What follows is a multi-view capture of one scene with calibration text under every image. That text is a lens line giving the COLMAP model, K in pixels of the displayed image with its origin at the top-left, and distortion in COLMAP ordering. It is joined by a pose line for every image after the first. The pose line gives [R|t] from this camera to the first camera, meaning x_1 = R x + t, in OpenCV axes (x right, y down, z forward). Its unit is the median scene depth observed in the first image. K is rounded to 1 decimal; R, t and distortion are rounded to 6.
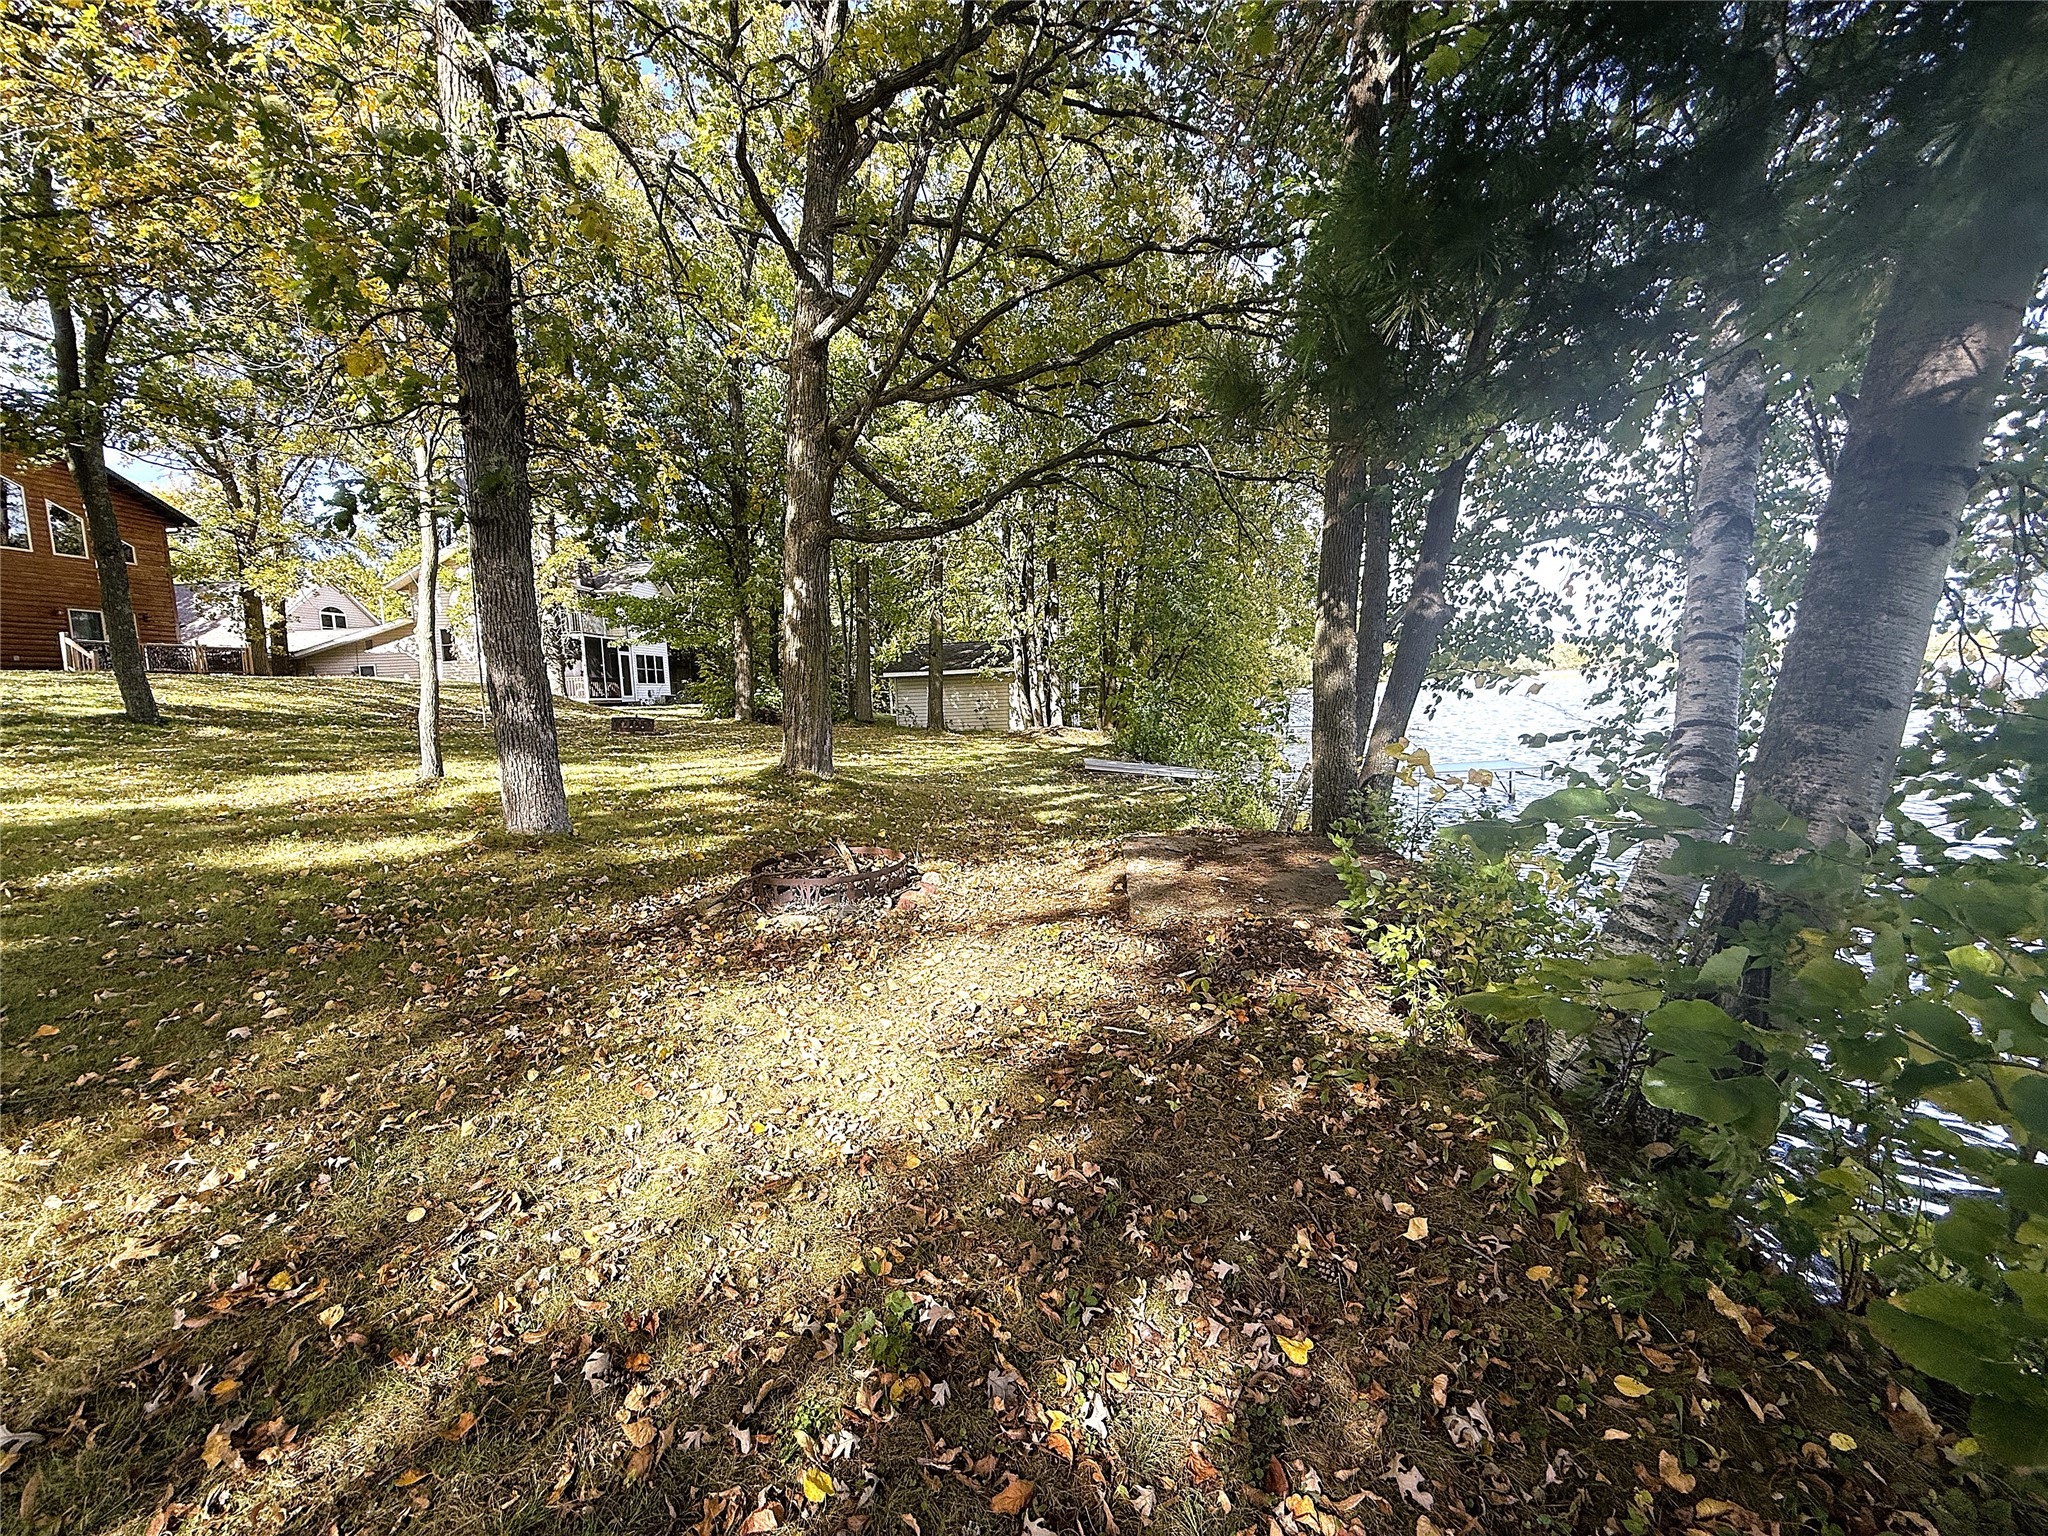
lens RADIAL K [[817.4, 0, 1027.7], [0, 817.4, 786.9], [0, 0, 1]] dist [0.000253, 0.000668]
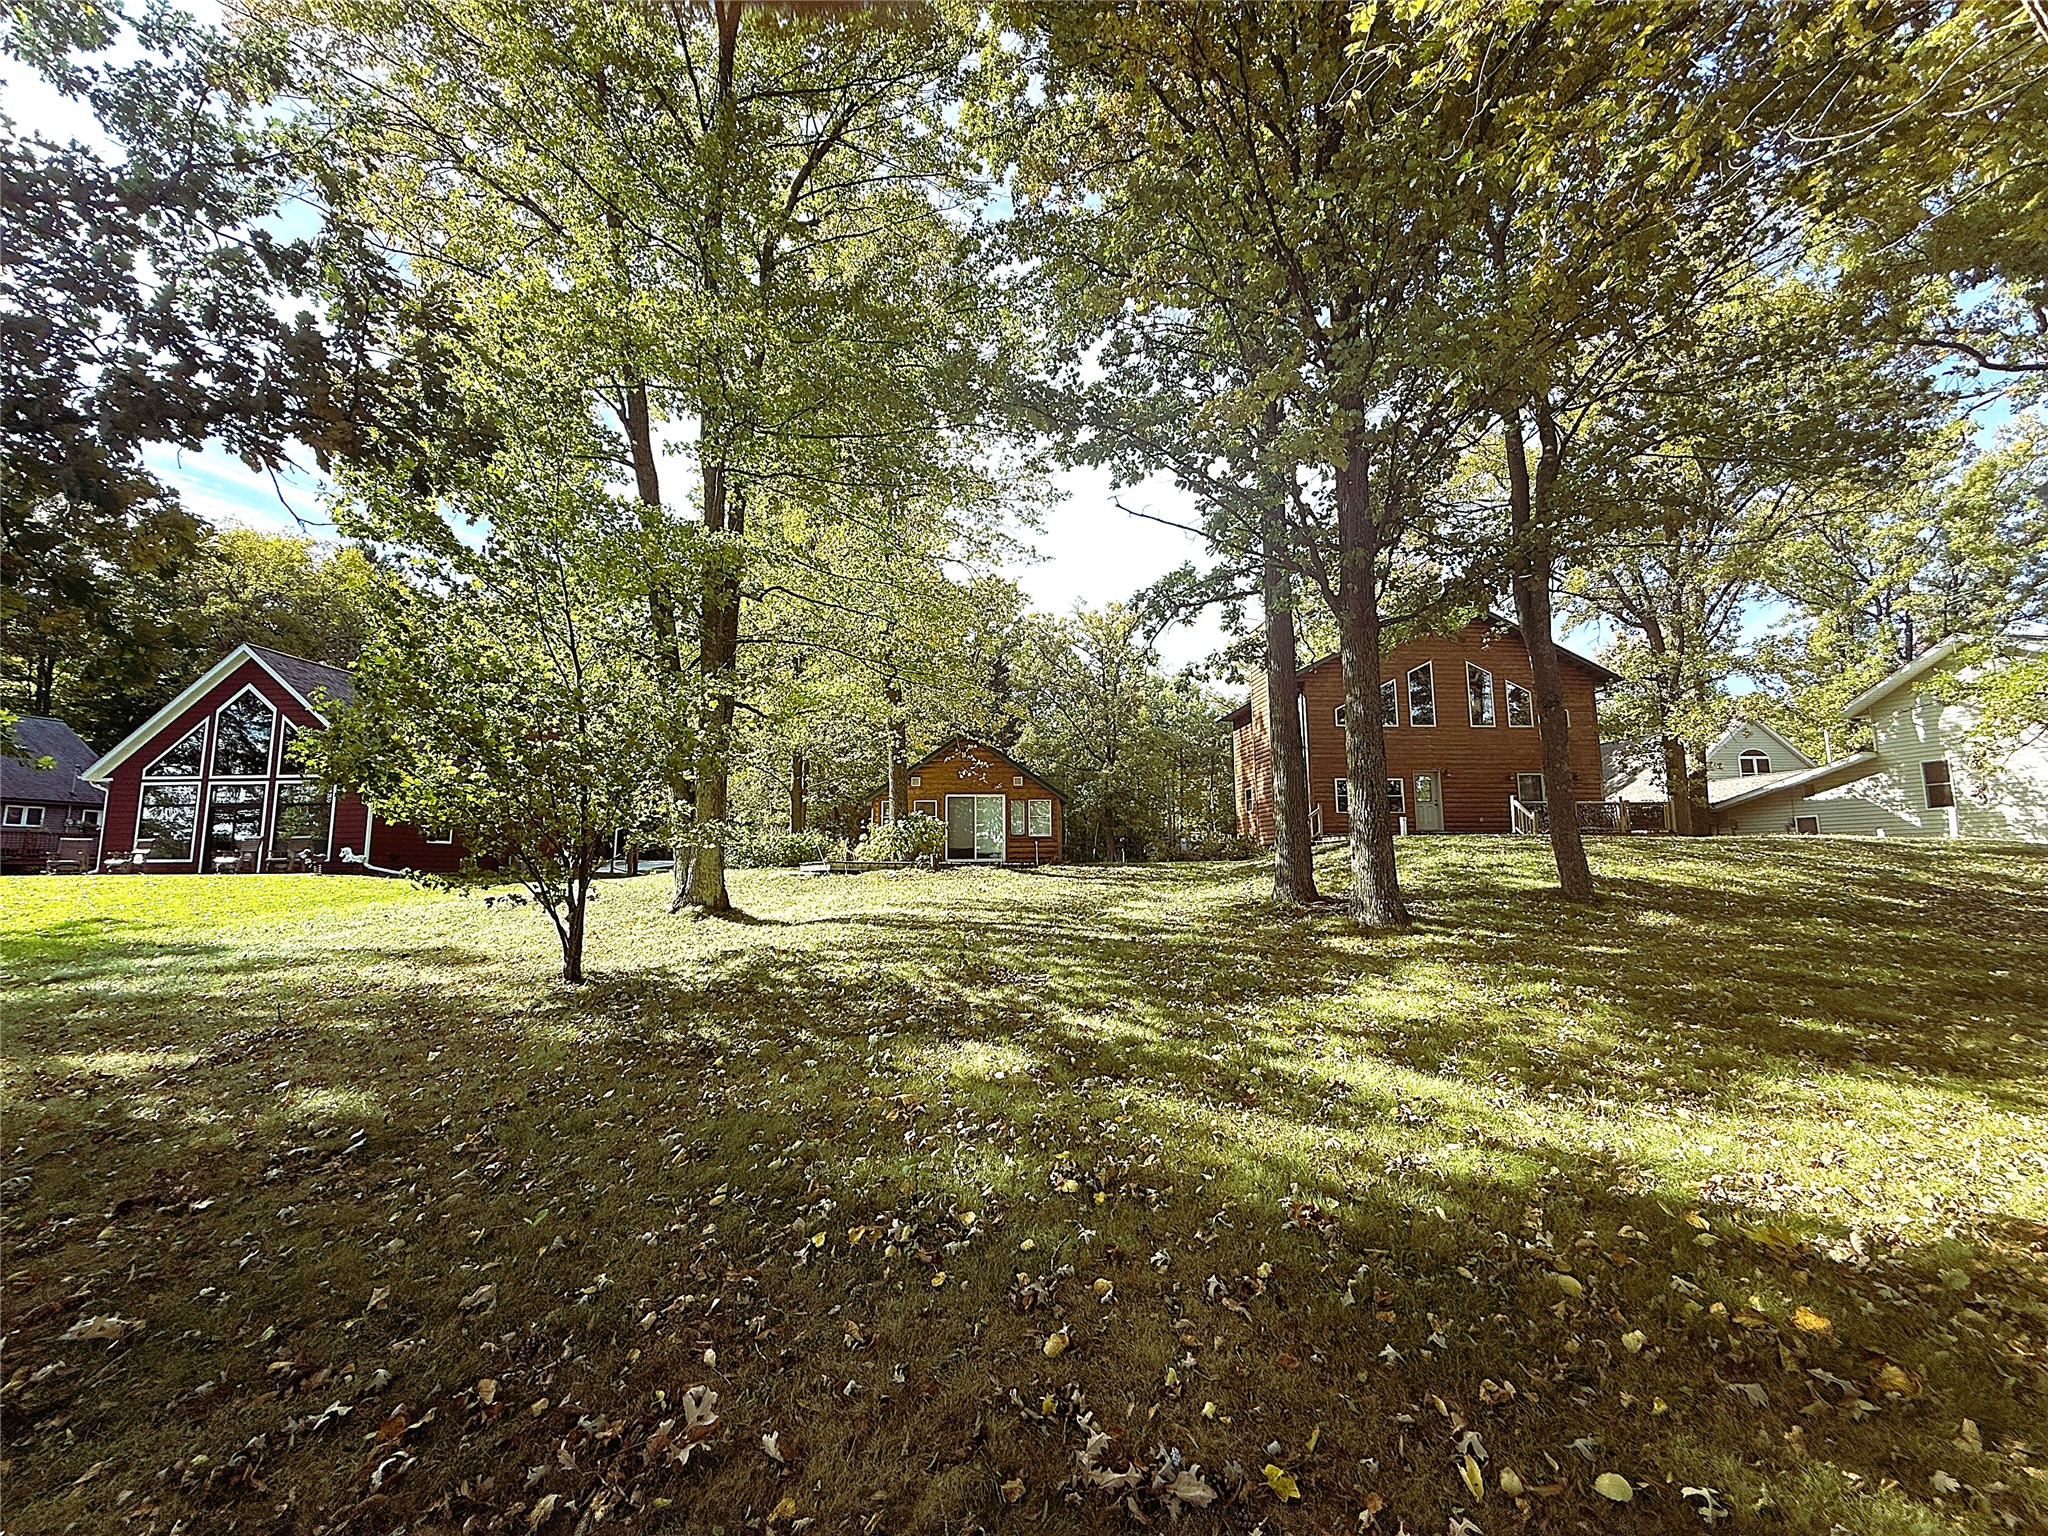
lens RADIAL K [[817.4, 0, 1019.7], [0, 817.4, 754.0], [0, 0, 1]] dist [0.000253, 0.000668]
pose [[0.164115, -0.100195, -0.981340, -0.260729], [-0.116294, 0.985925, -0.120111, -0.043807], [0.979562, 0.133836, 0.150153, 0.228100]]
